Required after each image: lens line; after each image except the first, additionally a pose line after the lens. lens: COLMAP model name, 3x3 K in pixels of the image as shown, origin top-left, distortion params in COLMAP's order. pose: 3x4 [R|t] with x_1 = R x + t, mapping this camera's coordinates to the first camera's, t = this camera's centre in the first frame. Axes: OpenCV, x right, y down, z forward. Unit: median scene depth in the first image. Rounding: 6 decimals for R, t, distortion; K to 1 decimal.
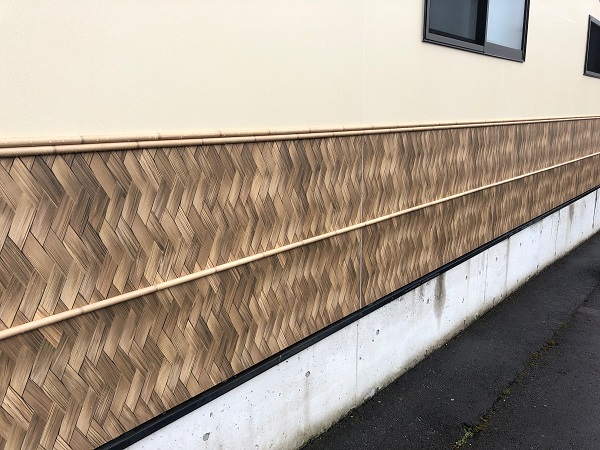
lens RADIAL K [[489.5, 0, 300.0], [0, 489.5, 225.0], [0, 0, 1]] dist [0.015121, 0.003533]
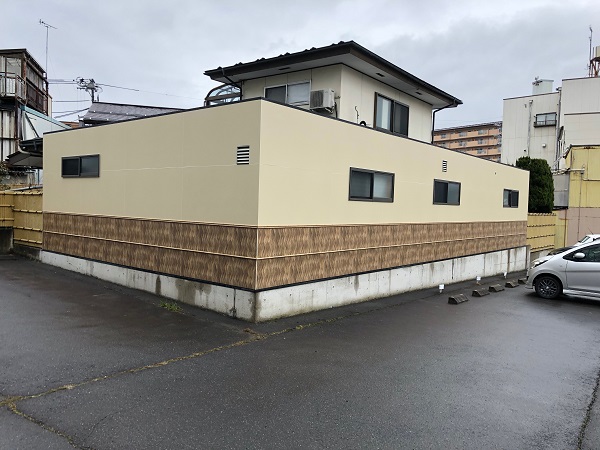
lens RADIAL K [[489.5, 0, 300.0], [0, 489.5, 225.0], [0, 0, 1]] dist [0.015121, 0.003533]
pose [[0.998320, 0.044293, 0.037346, -0.170666], [-0.037052, 0.983661, -0.176177, 0.335855], [-0.044540, 0.174497, 0.983650, -1.908958]]
